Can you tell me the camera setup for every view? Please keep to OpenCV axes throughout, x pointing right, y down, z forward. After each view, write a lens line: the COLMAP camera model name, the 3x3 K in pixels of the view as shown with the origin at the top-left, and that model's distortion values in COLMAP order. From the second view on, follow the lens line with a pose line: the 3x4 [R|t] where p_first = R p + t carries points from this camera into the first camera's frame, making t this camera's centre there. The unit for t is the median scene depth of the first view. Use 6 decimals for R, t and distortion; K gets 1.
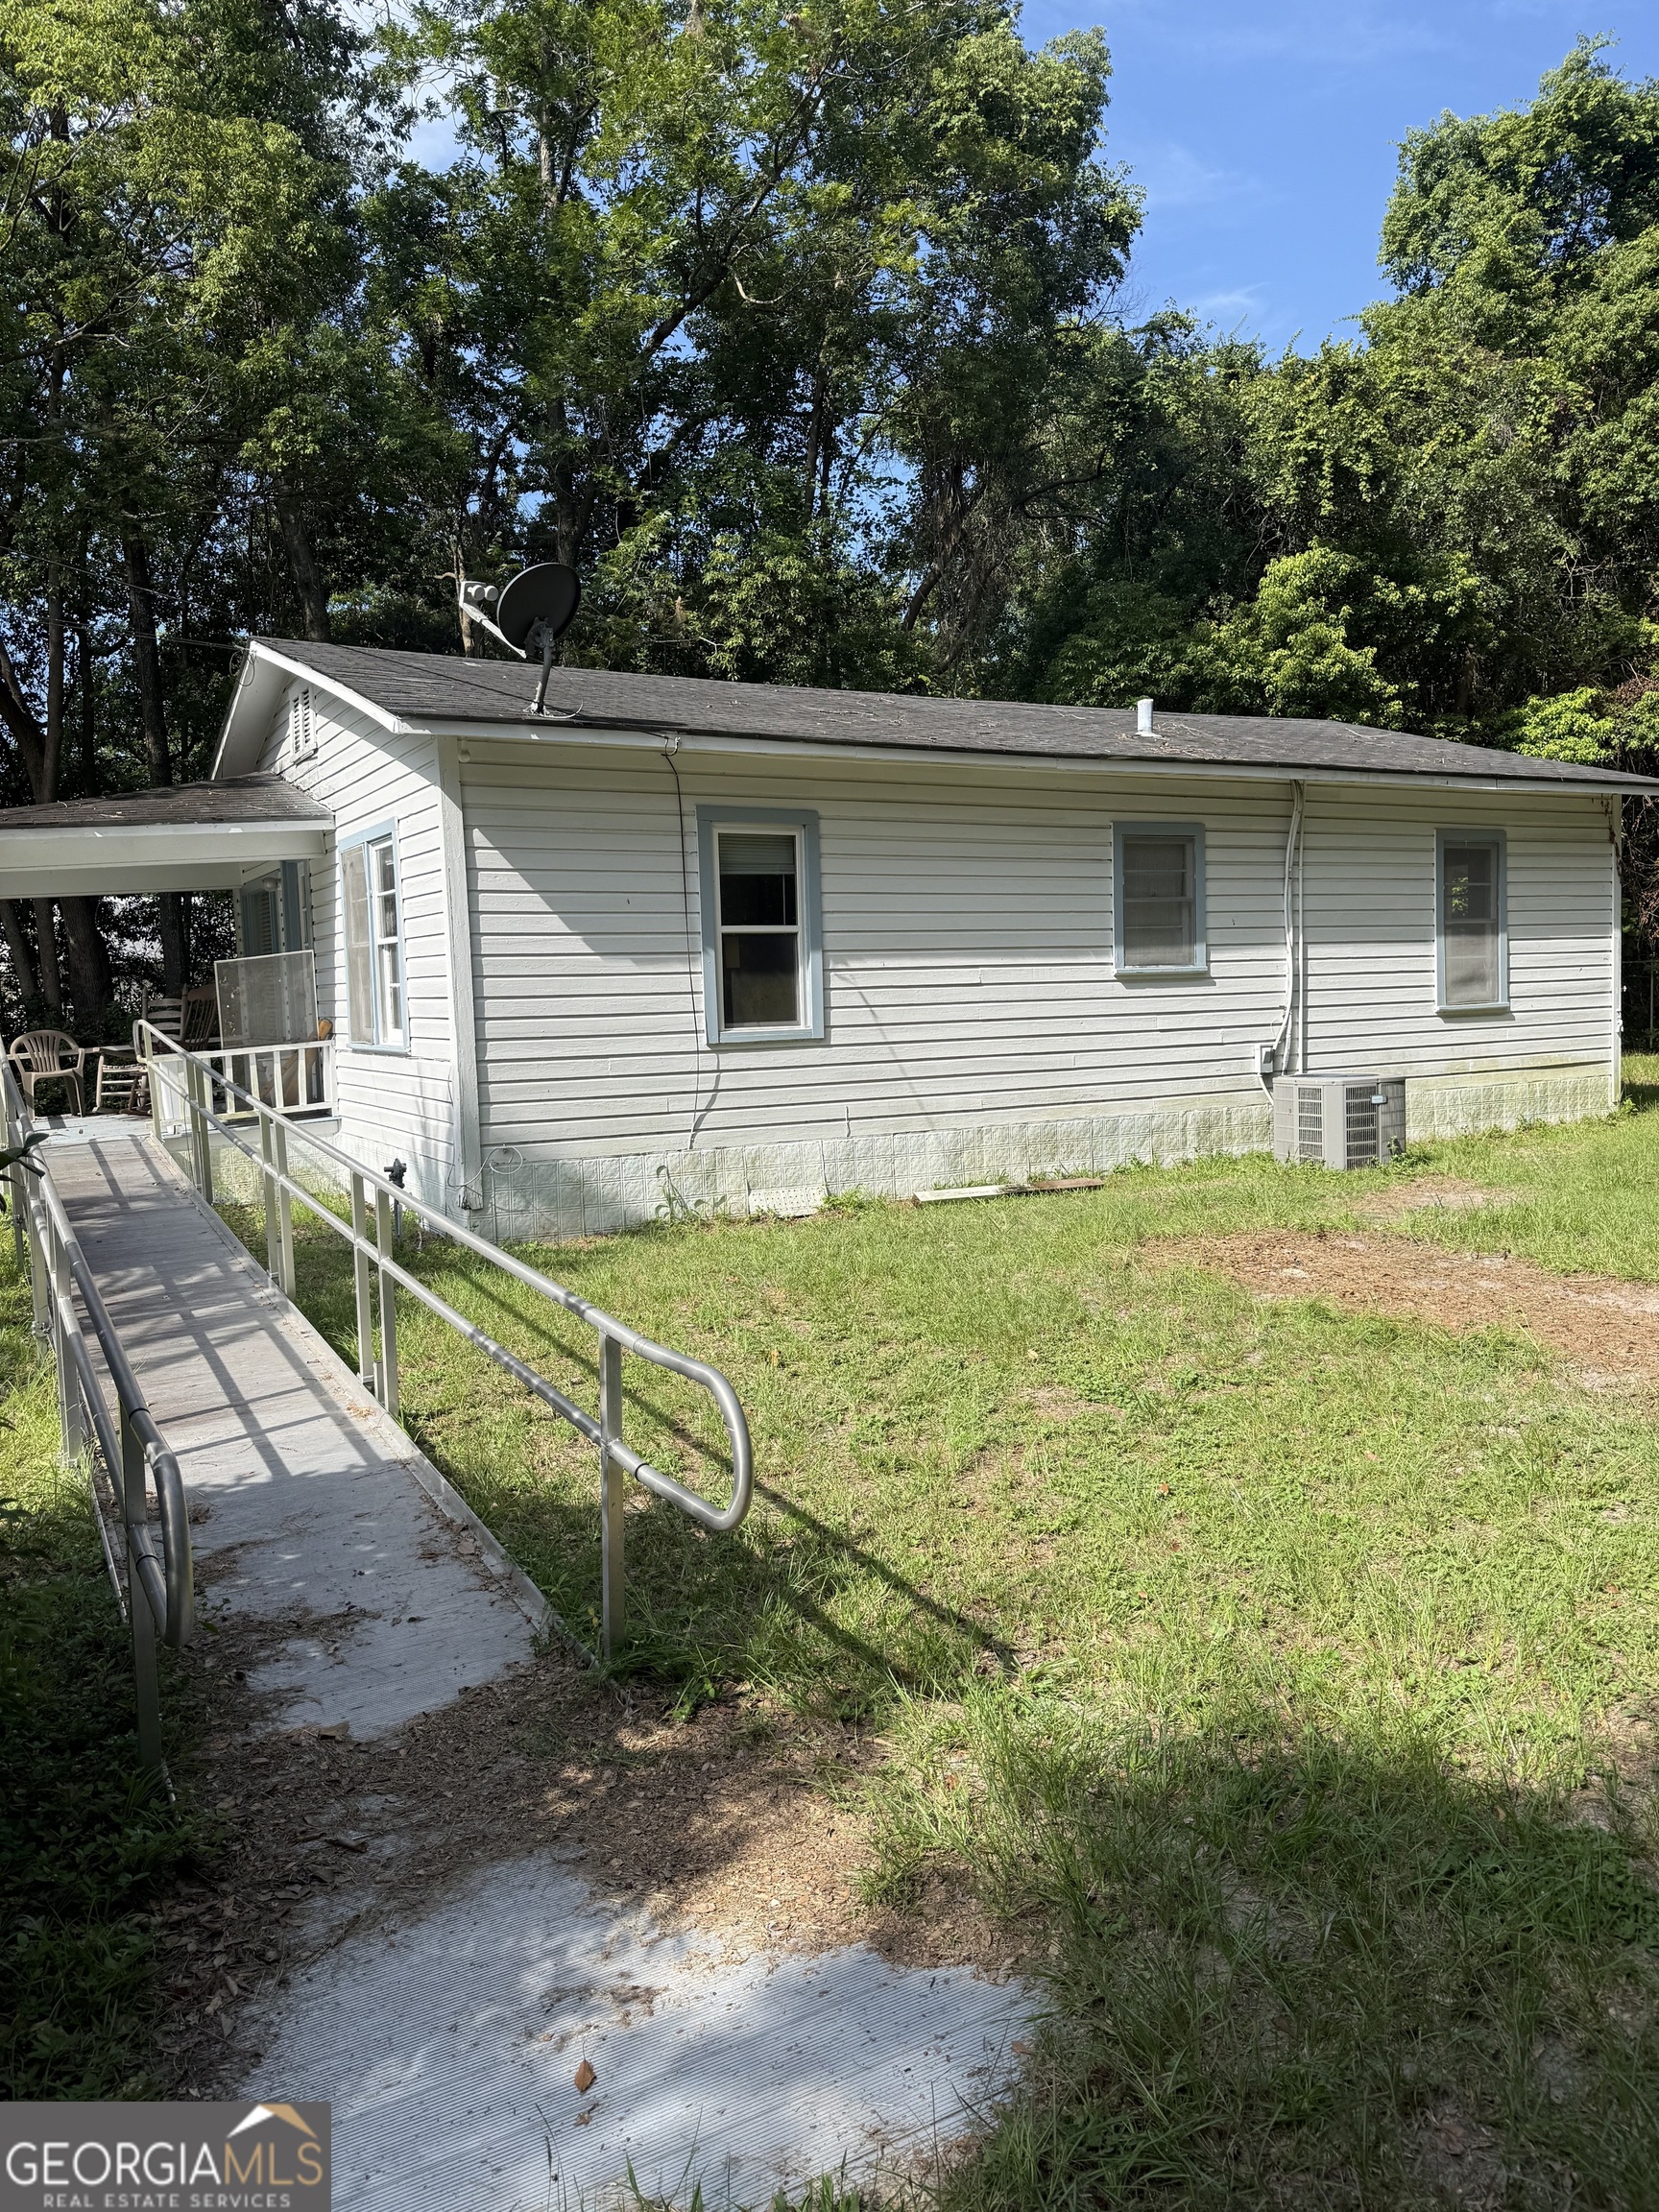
lens RADIAL K [[1555.2, 0, 832.2], [0, 1555.2, 1089.3], [0, 0, 1]] dist [0.009091, -0.002897]
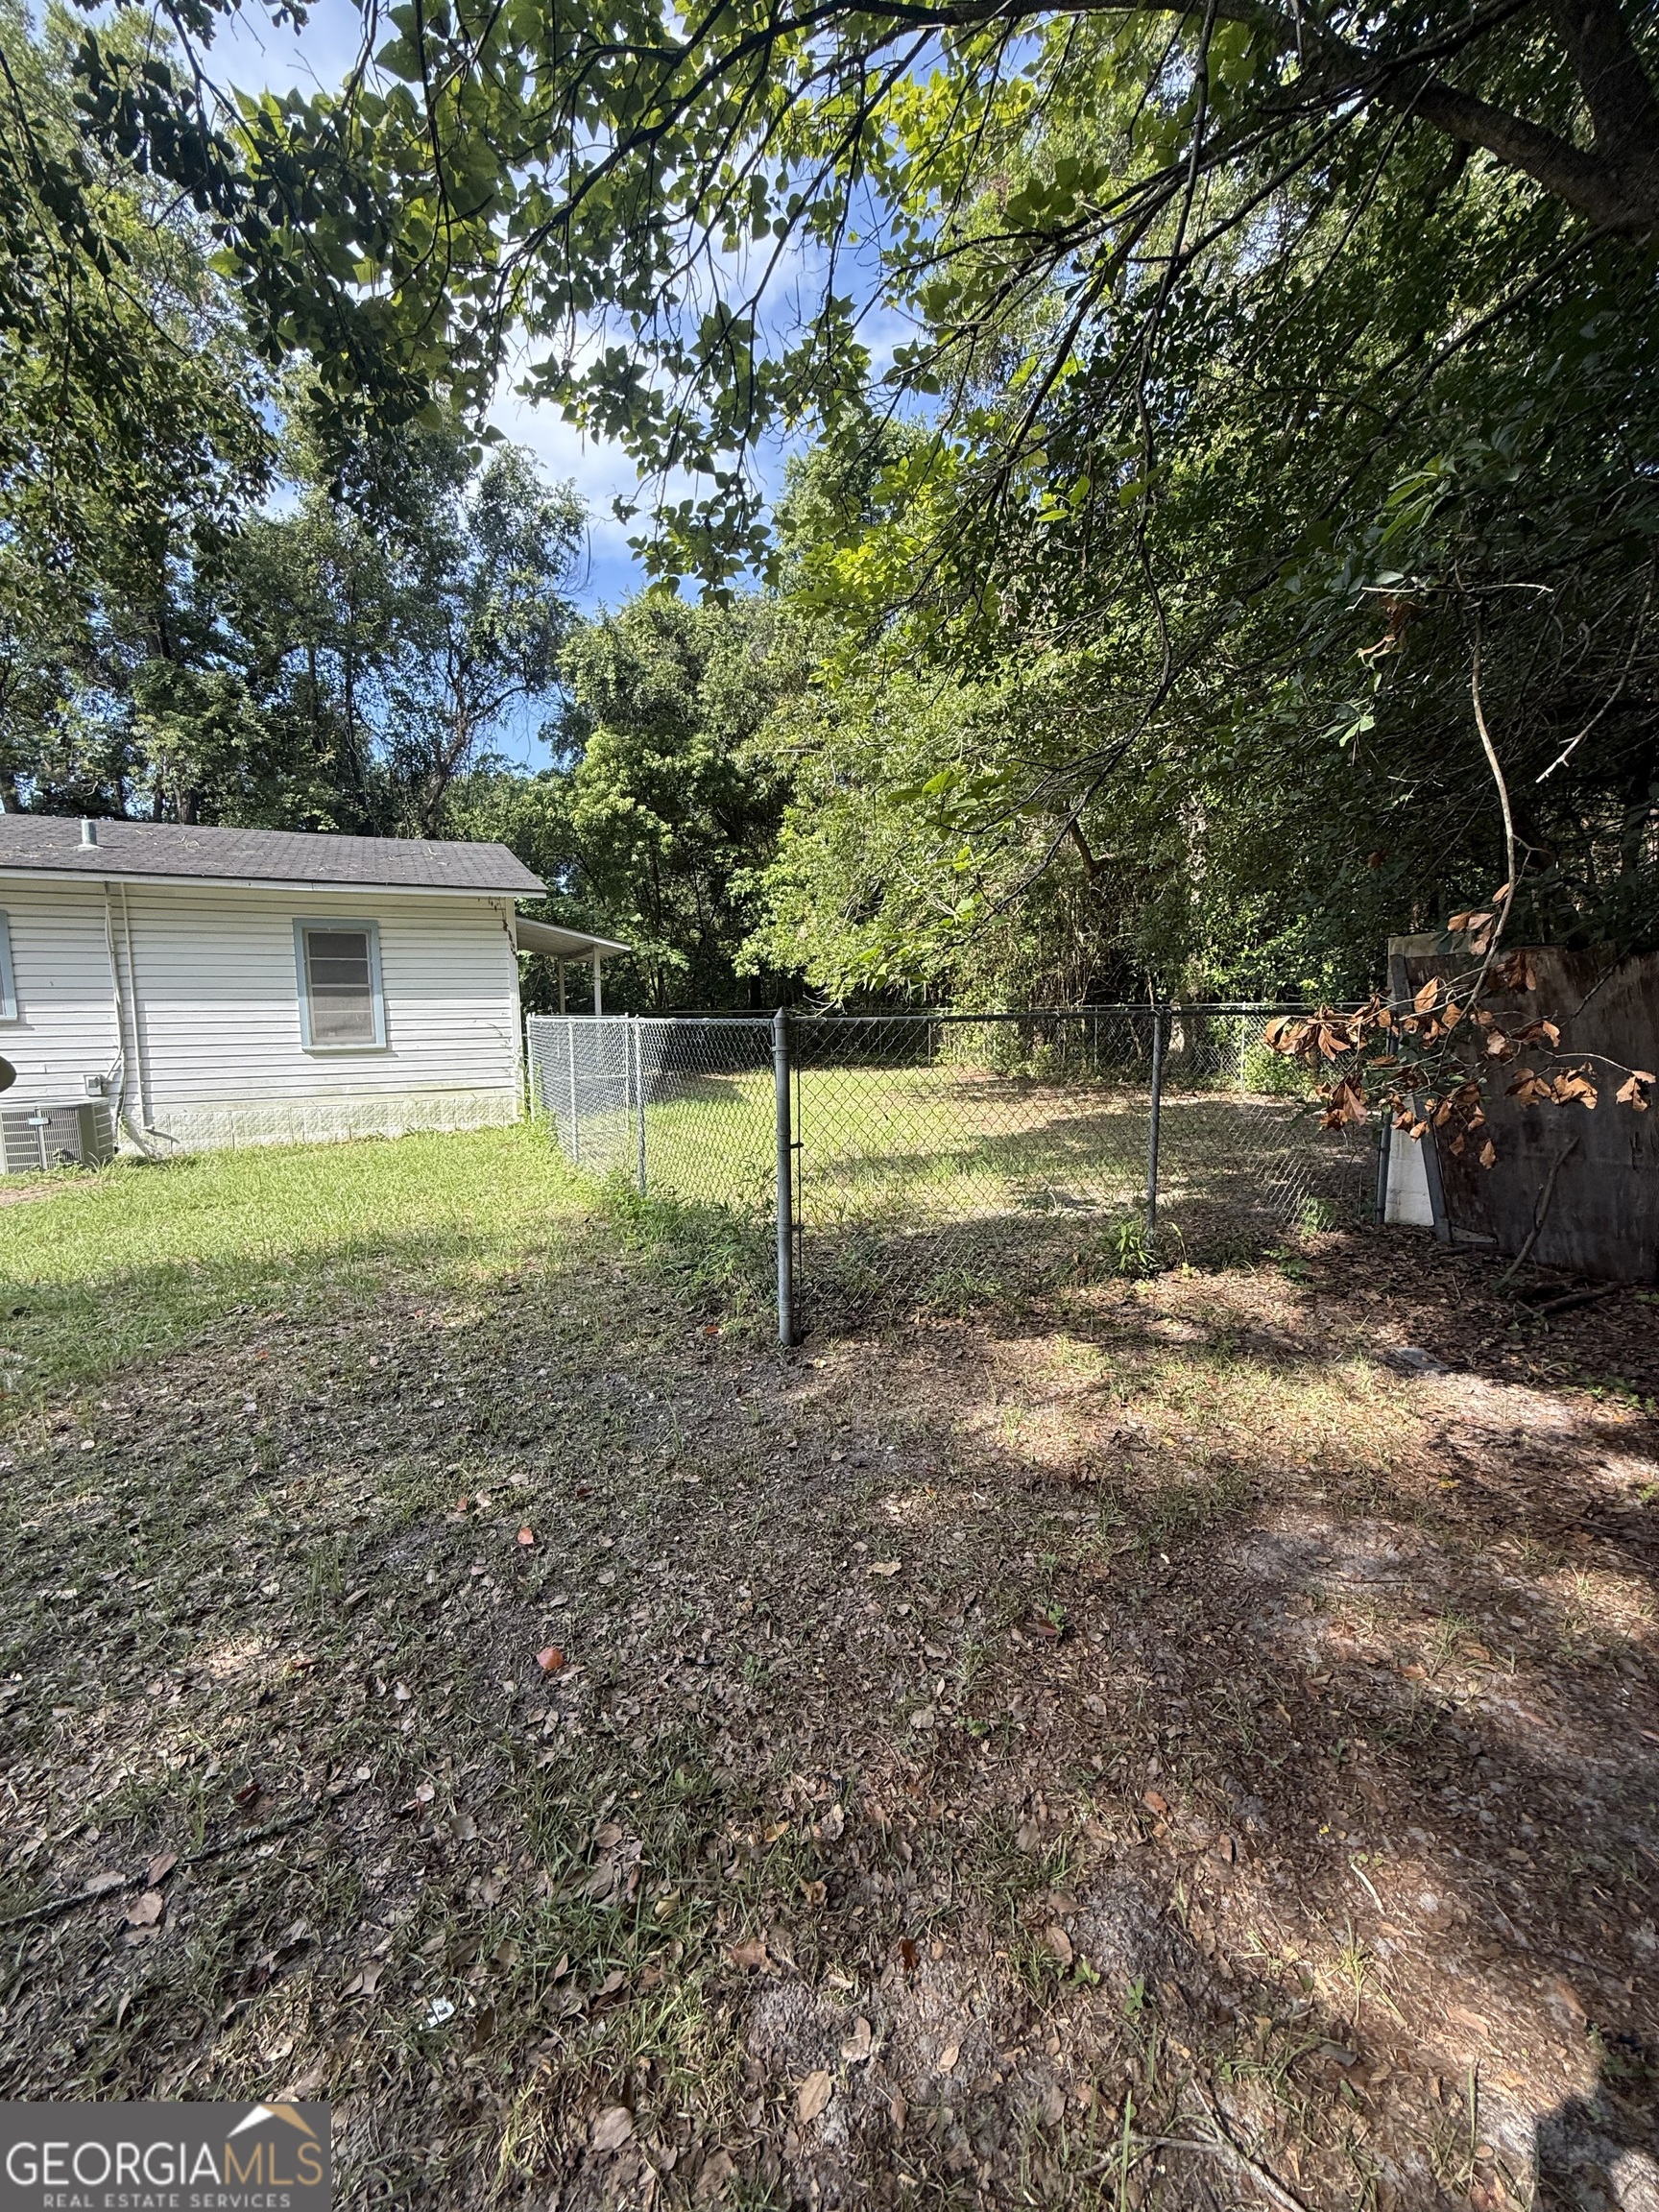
lens RADIAL K [[889.9, 0, 822.4], [0, 889.9, 1094.8], [0, 0, 1]] dist [0.000782, 0.000115]
pose [[0.999257, 0.022528, -0.031269, 0.556683], [-0.021526, 0.999255, 0.032023, -0.029242], [0.031967, -0.031326, 0.998998, 0.141108]]
